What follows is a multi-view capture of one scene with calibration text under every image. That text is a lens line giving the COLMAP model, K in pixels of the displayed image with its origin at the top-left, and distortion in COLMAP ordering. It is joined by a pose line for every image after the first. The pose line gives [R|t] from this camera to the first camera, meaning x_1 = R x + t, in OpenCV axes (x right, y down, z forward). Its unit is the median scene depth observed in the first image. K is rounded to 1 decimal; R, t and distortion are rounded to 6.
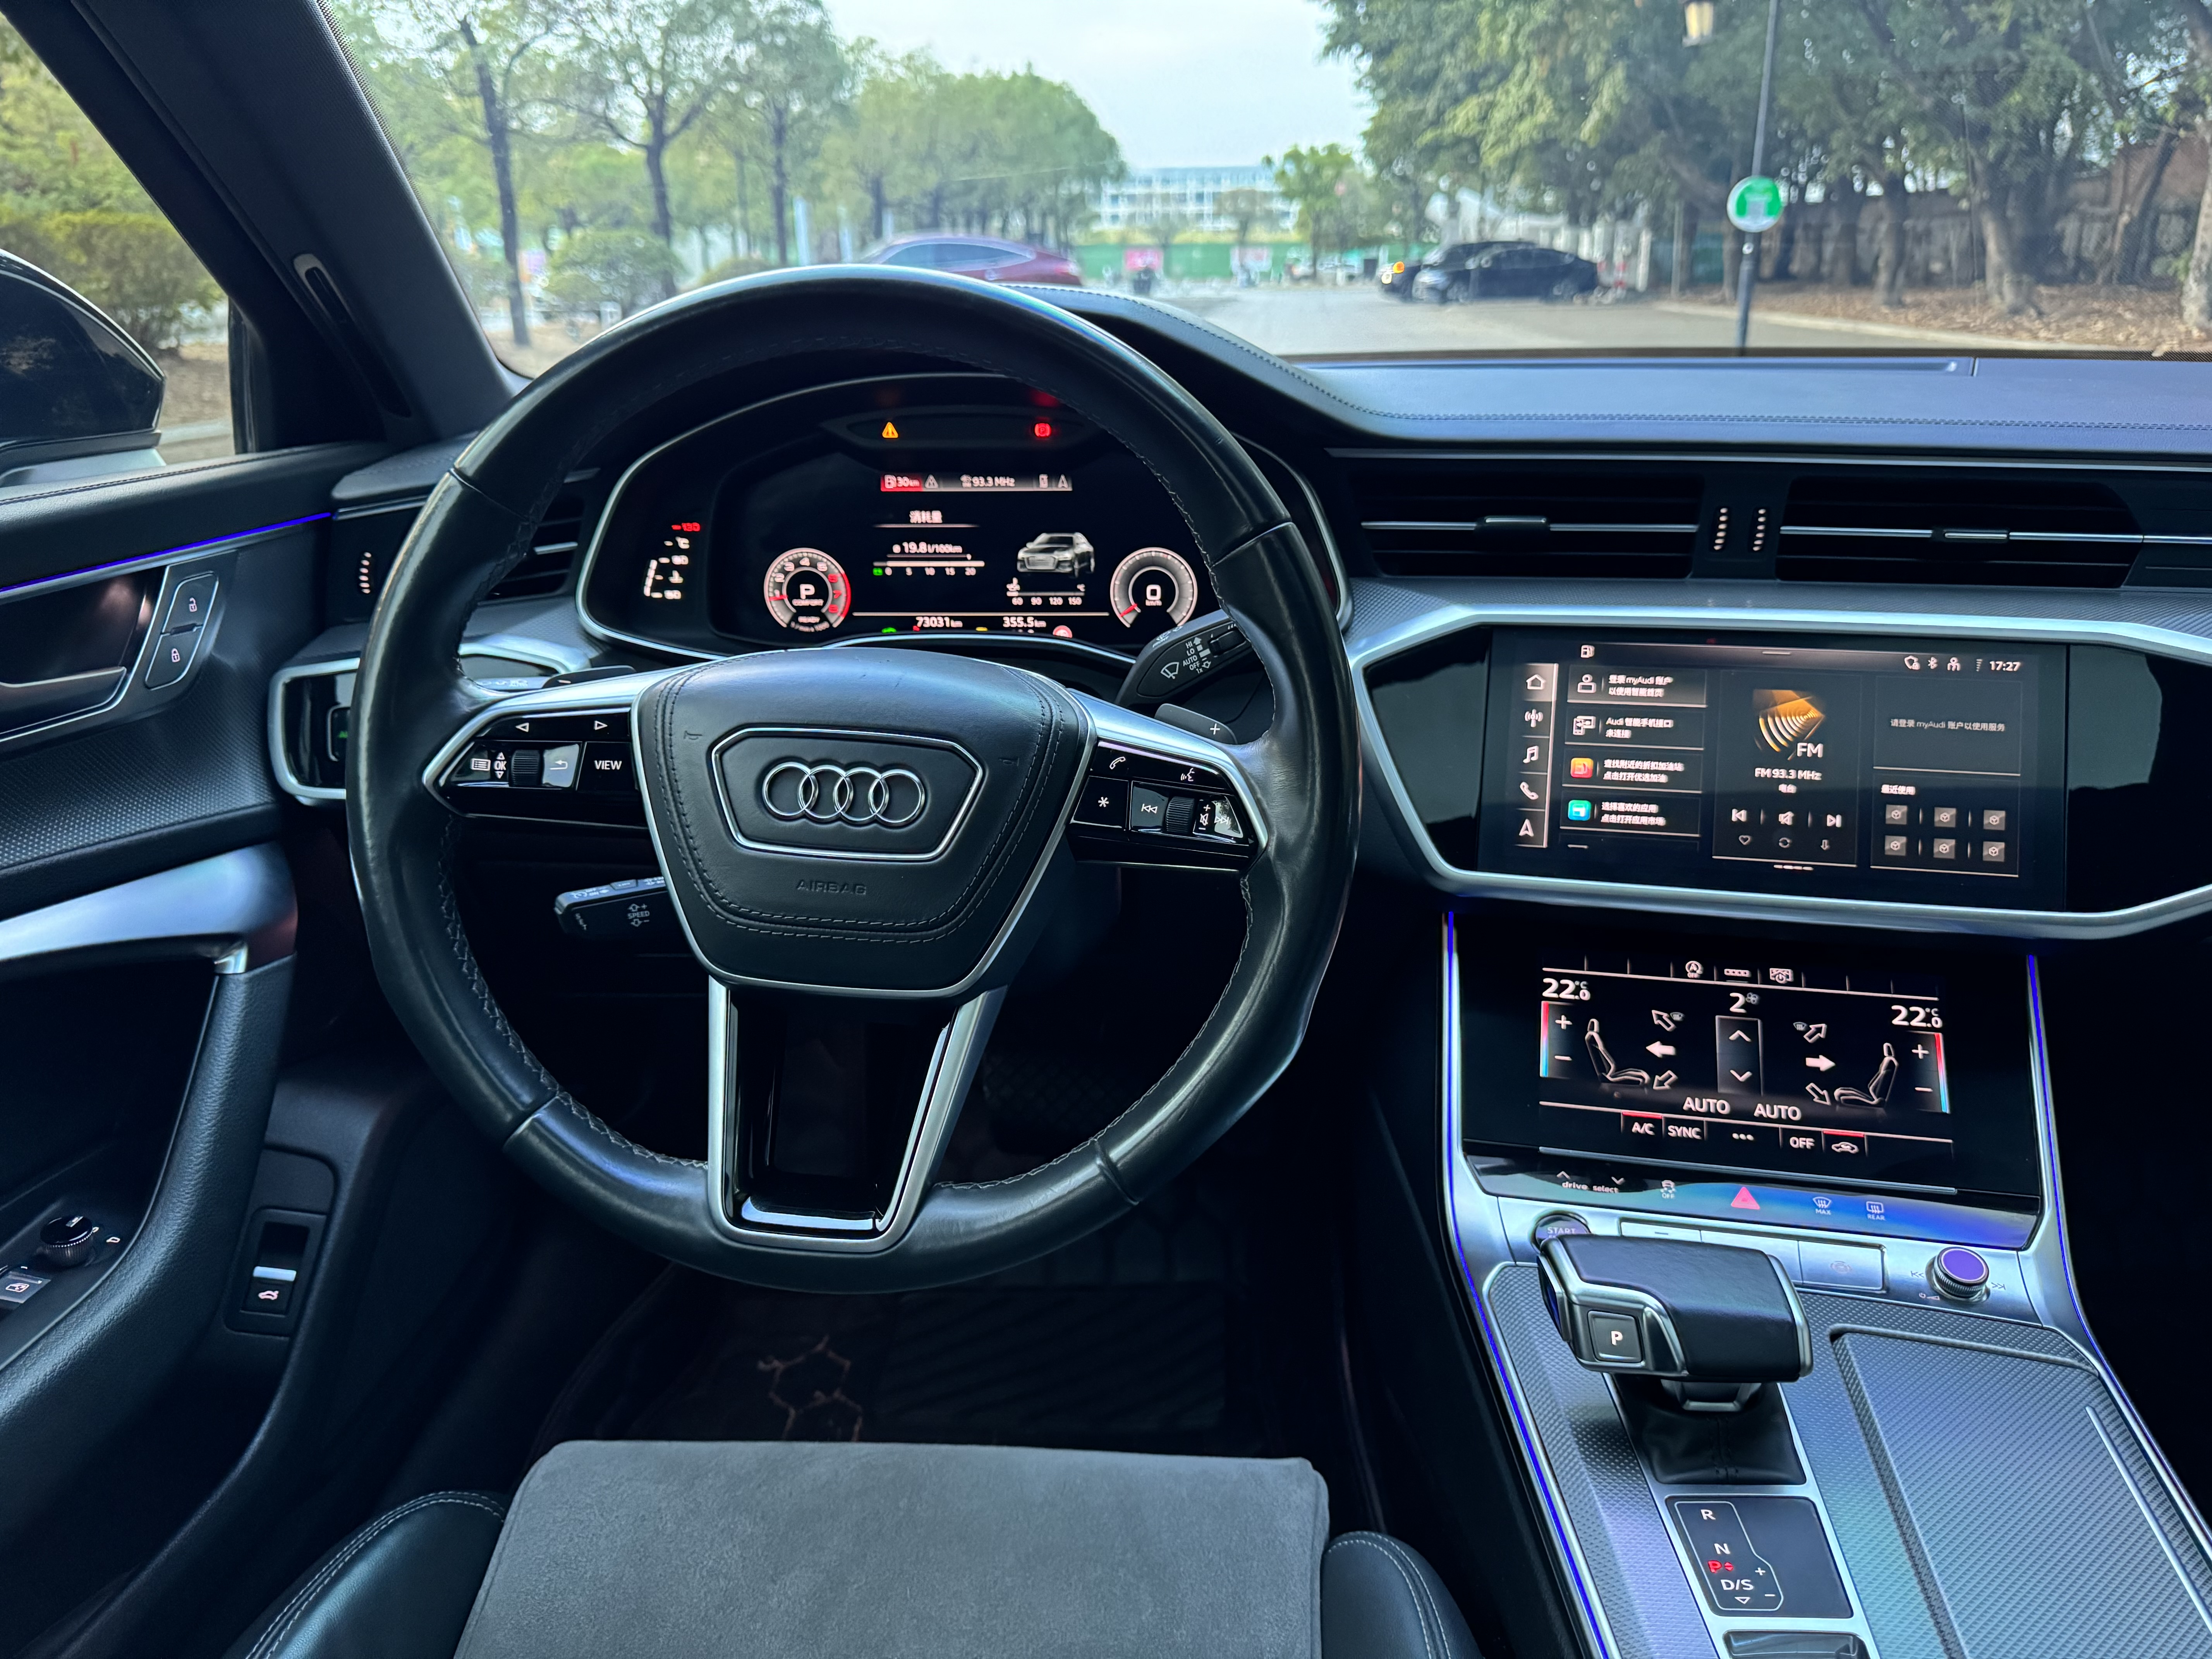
lens RADIAL K [[1571.7, 0, 1108.3], [0, 1571.7, 834.9], [0, 0, 1]] dist [0.011328, -0.021696]
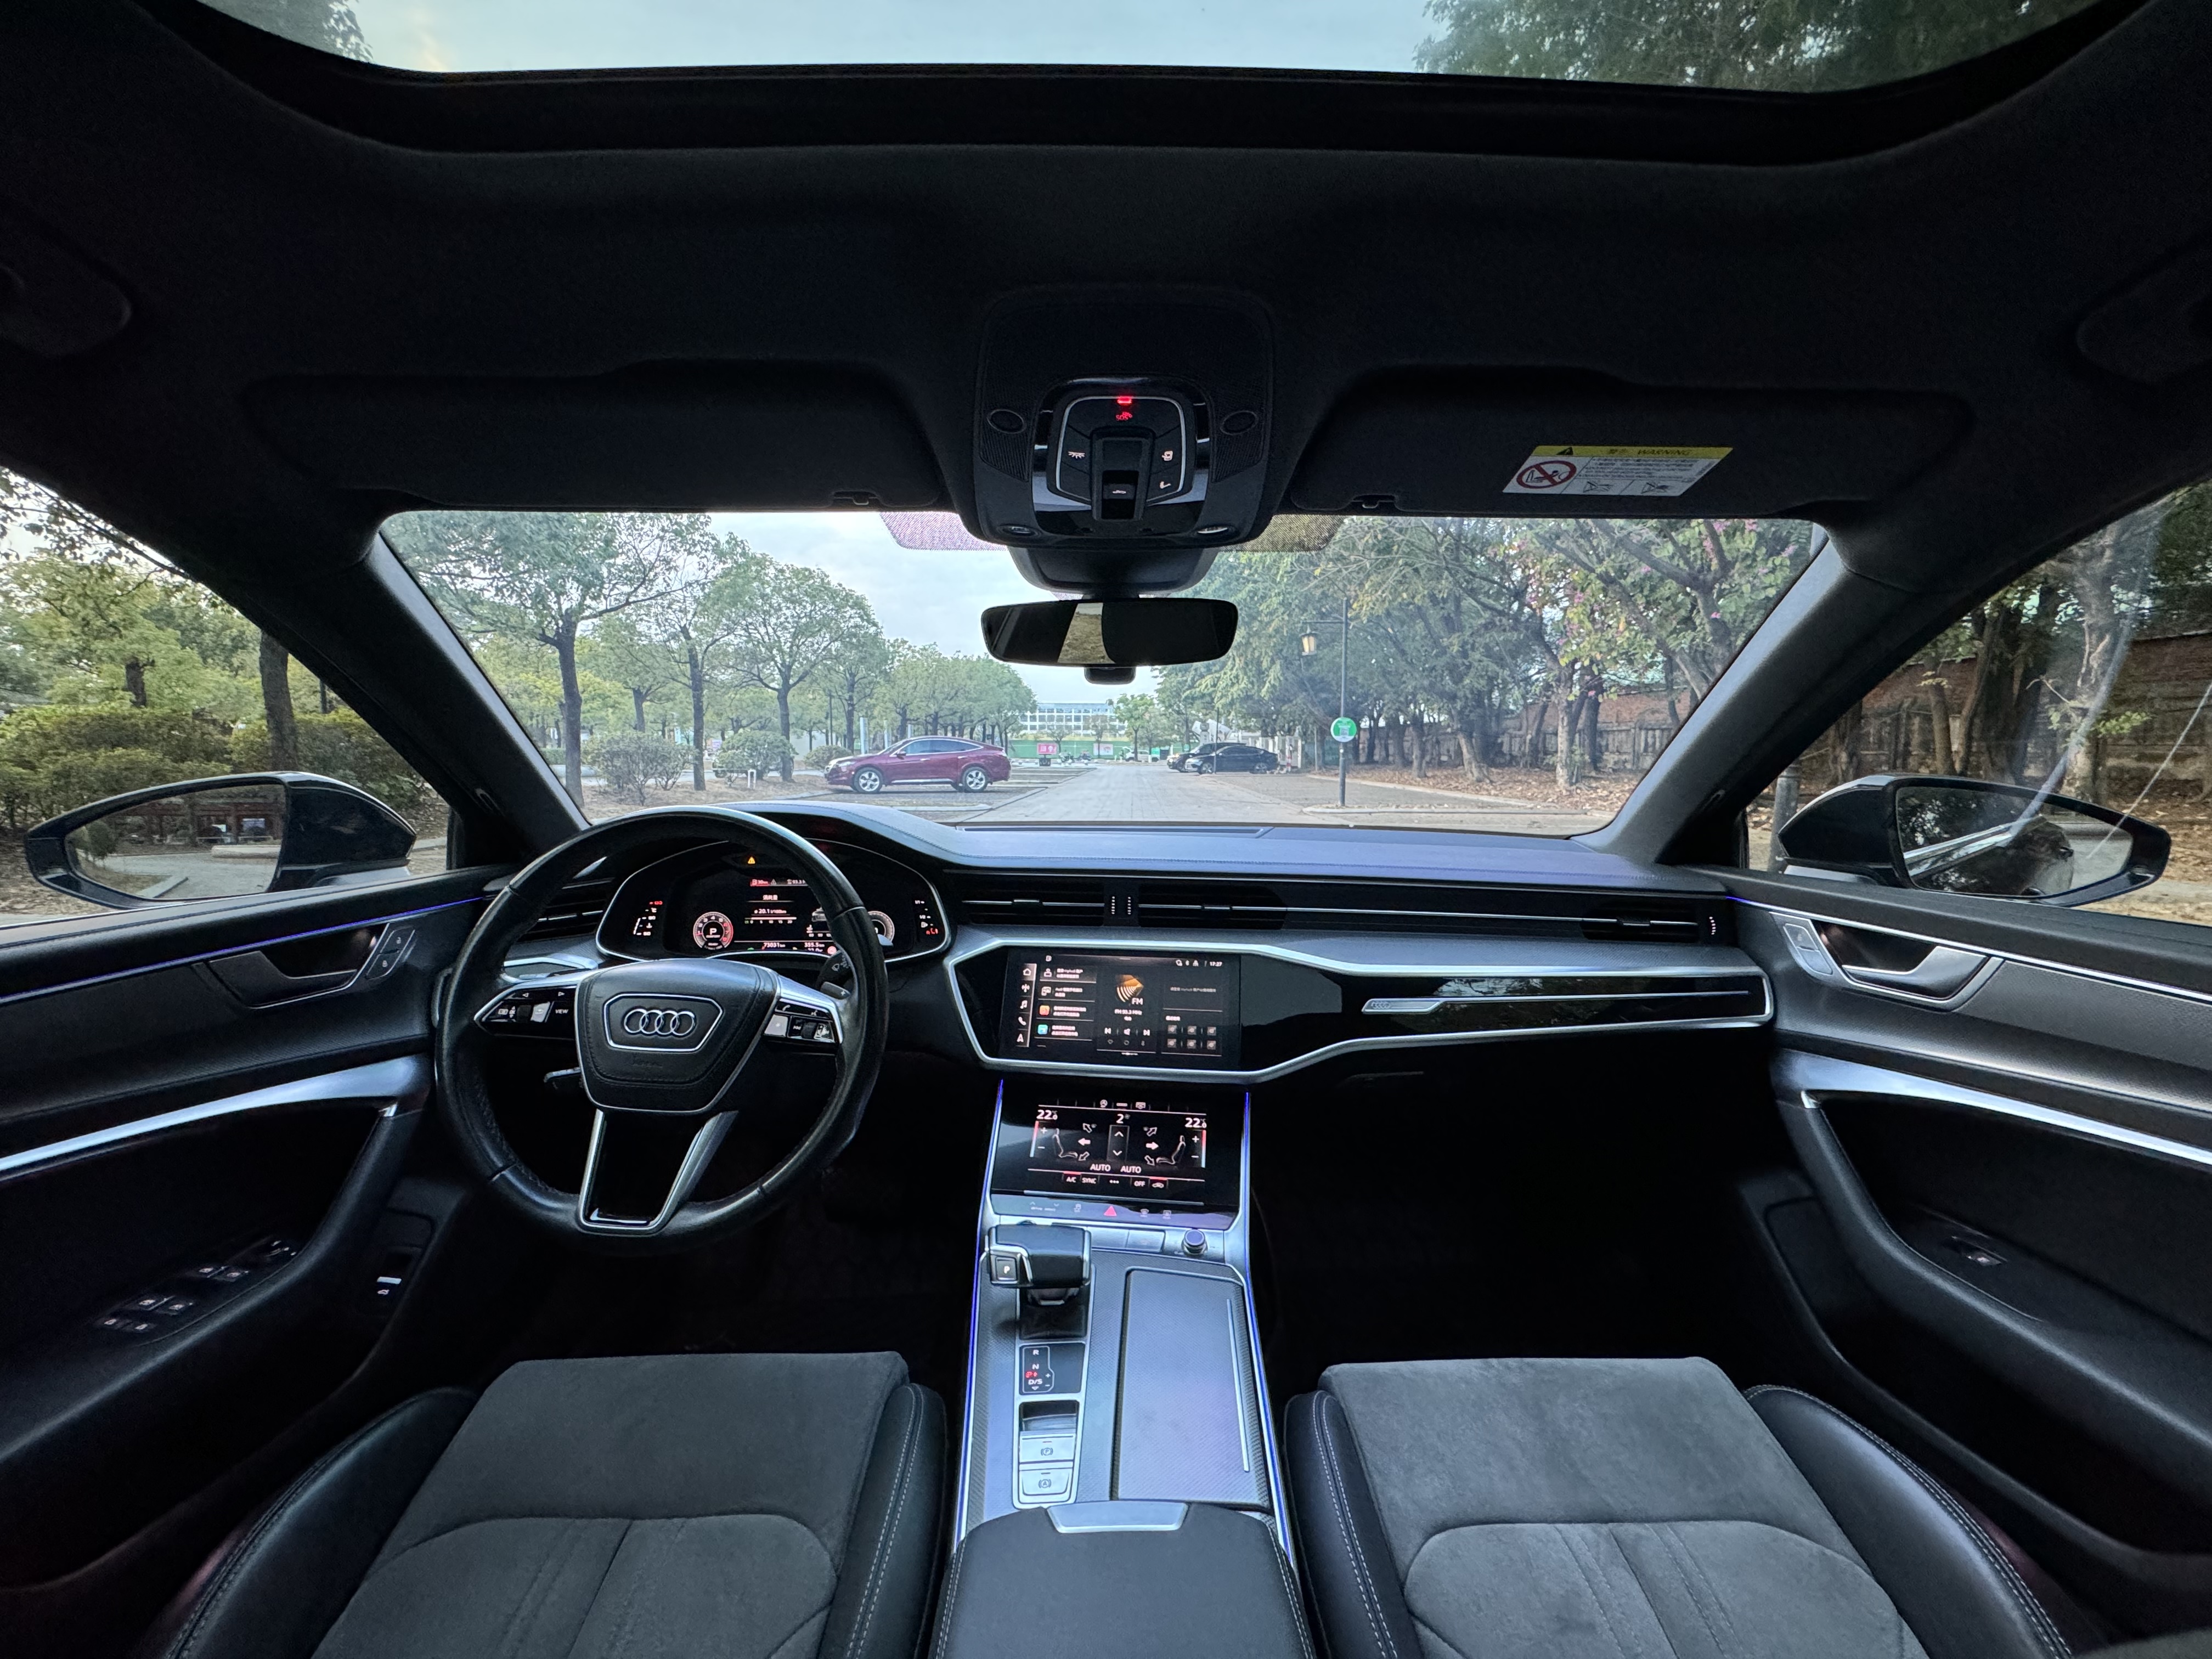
lens RADIAL K [[873.8, 0, 1104.0], [0, 873.8, 837.7], [0, 0, 1]] dist [-0.000593, -0.000223]
pose [[0.996347, 0.006936, 0.085114, 0.269486], [0.014224, 0.969293, -0.245499, 0.025619], [-0.084203, 0.245813, 0.965653, -0.268547]]
